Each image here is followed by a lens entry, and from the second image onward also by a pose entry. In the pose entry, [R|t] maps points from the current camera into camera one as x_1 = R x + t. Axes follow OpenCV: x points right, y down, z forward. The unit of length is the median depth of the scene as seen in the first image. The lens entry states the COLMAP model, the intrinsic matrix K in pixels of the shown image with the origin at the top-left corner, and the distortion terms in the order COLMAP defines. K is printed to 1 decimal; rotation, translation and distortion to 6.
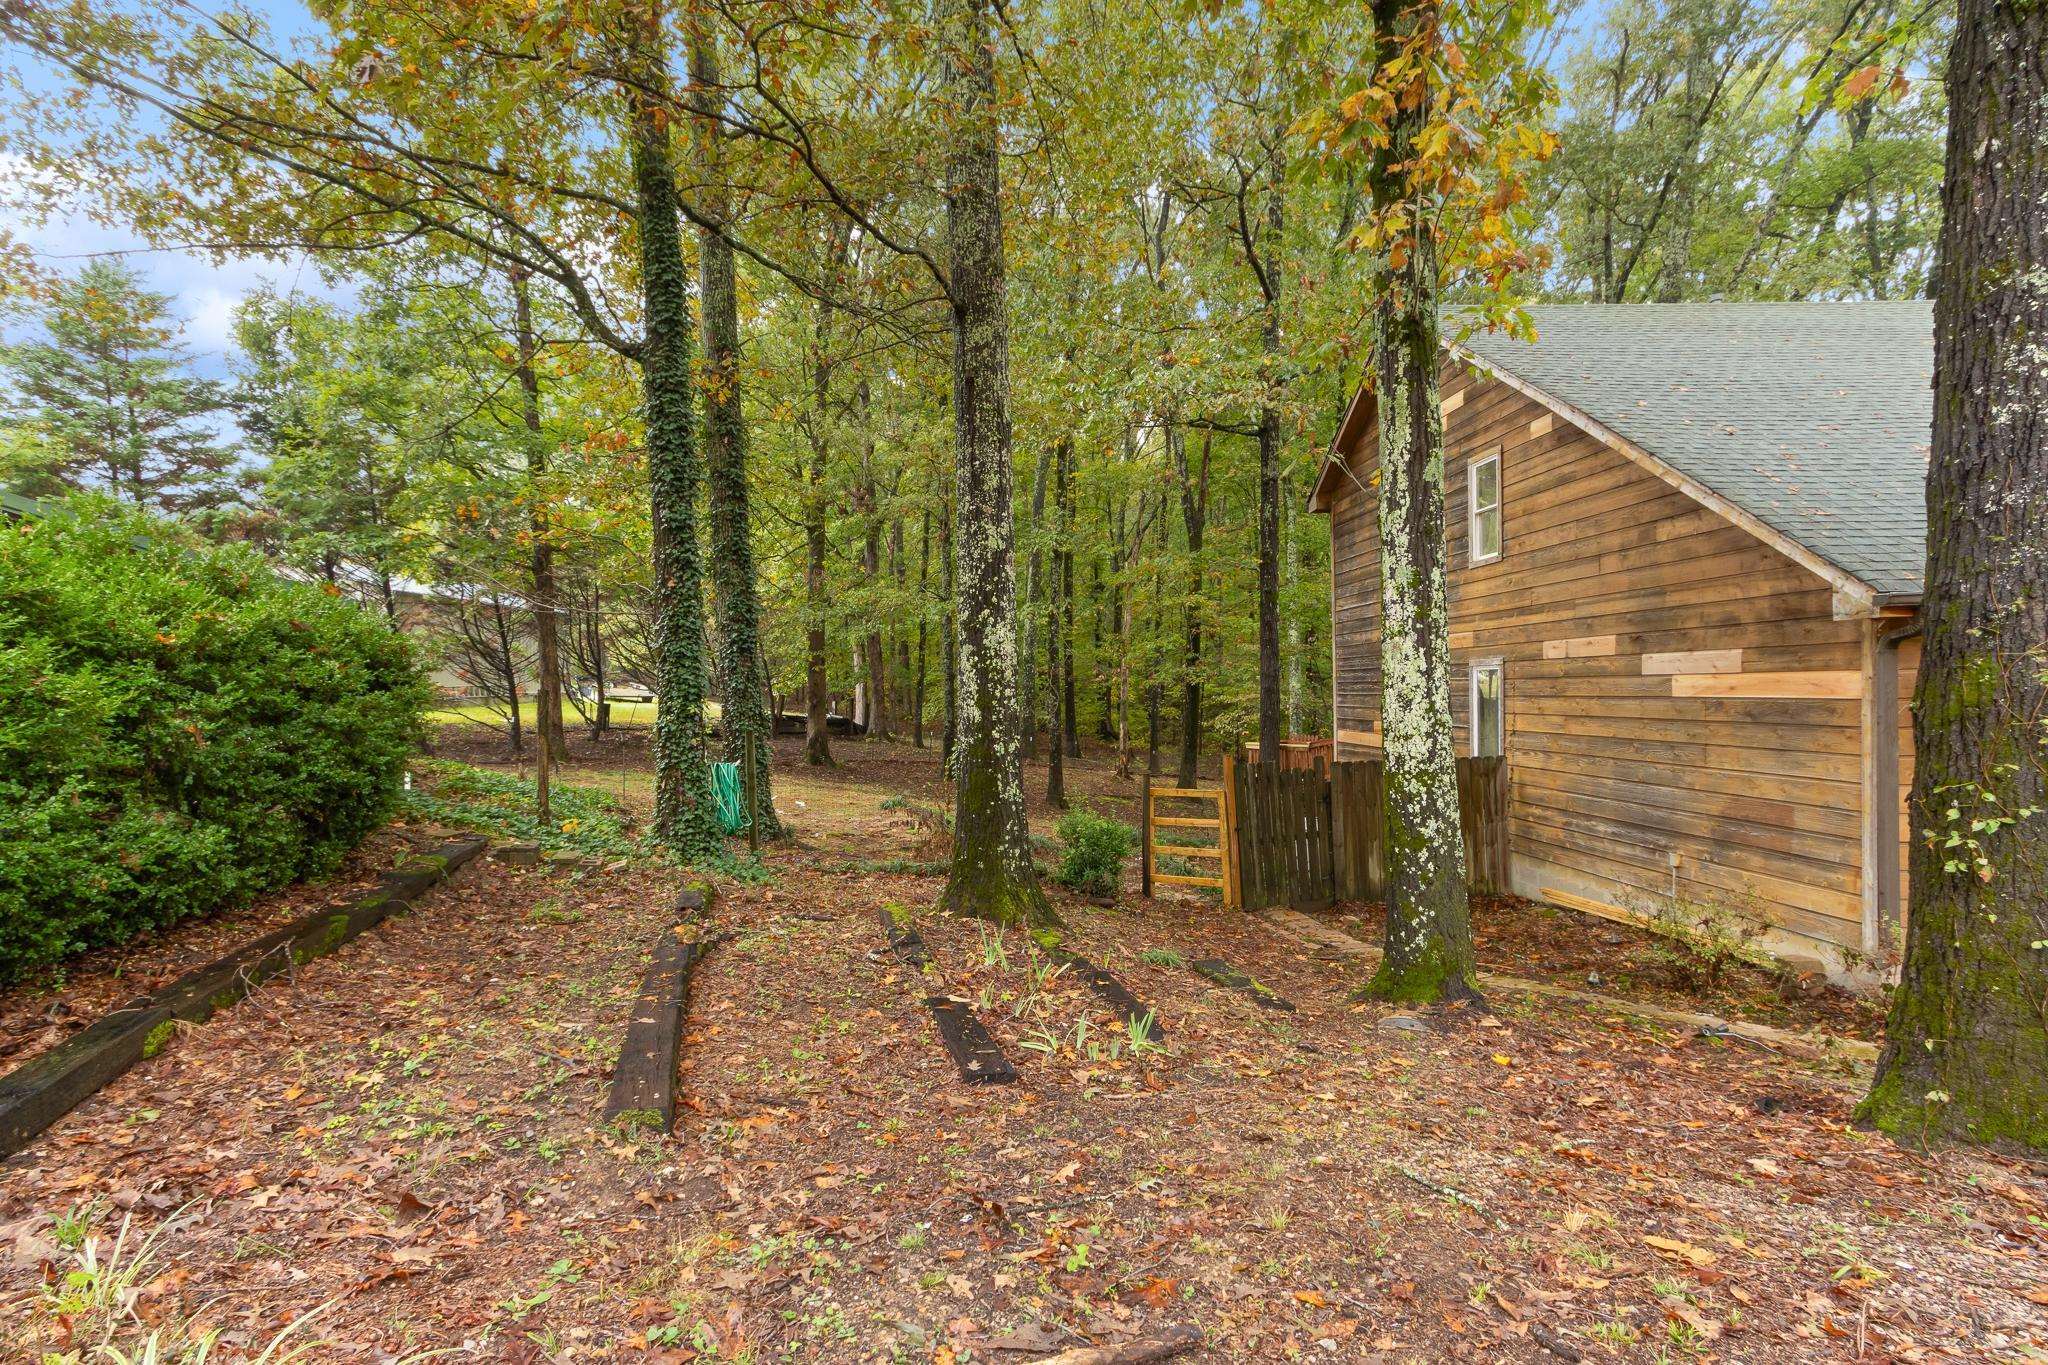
lens RADIAL K [[951.5, 0, 1024.5], [0, 951.5, 686.8], [0, 0, 1]] dist [-0.000255, -0.000004]
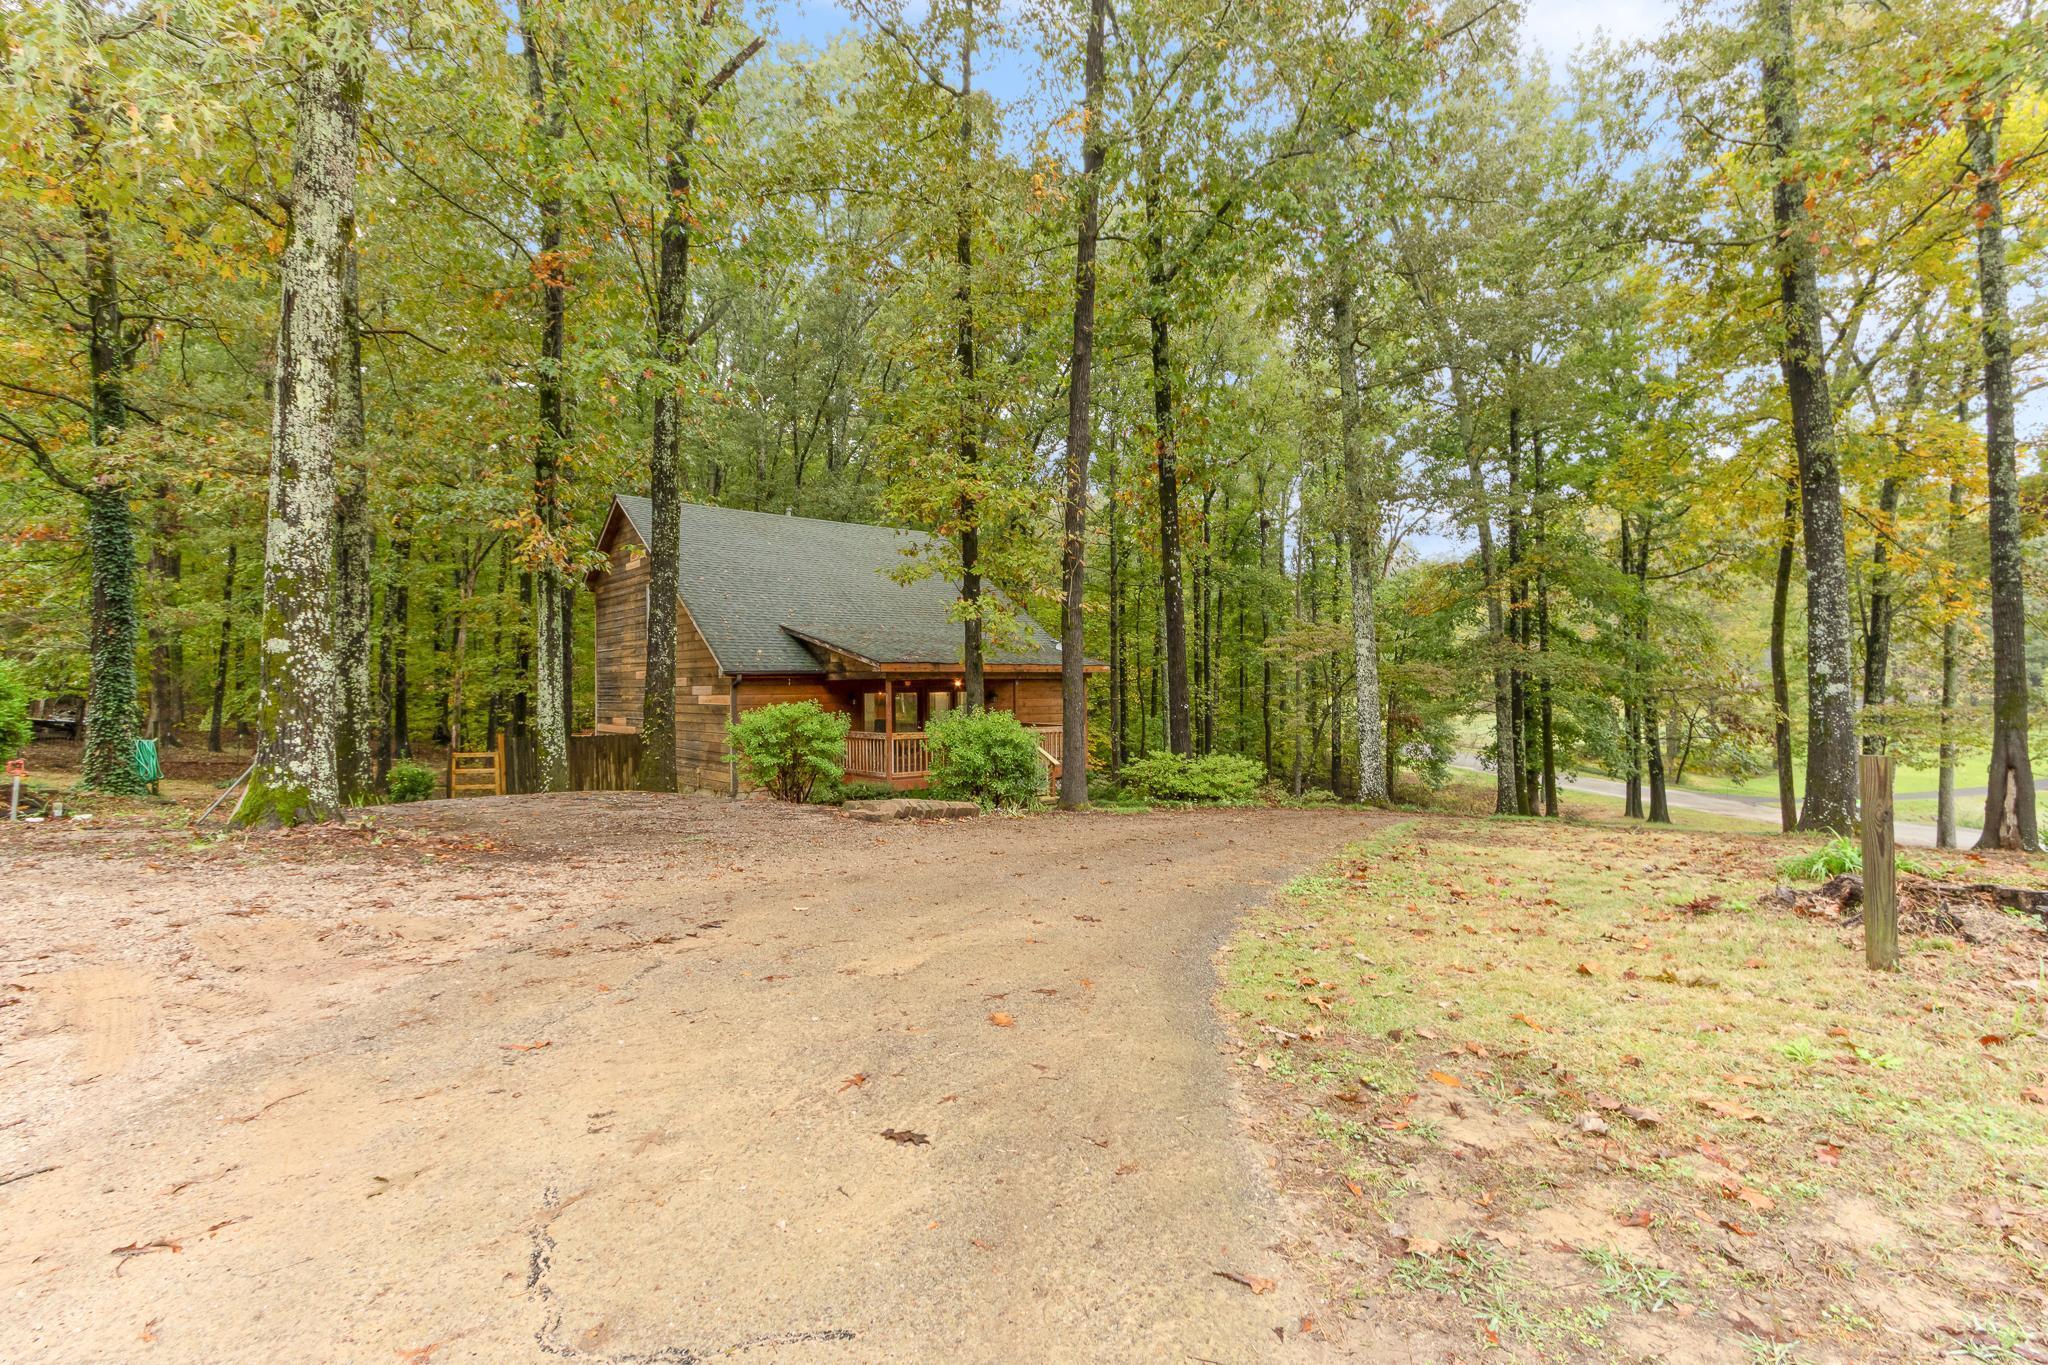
lens RADIAL K [[951.1, 0, 1030.5], [0, 951.1, 677.6], [0, 0, 1]] dist [0.027987, -0.001545]
pose [[0.810326, 0.025475, 0.585425, -0.070355], [-0.013929, 0.999610, -0.024219, -0.011248], [-0.585813, 0.011471, 0.810365, -1.572587]]
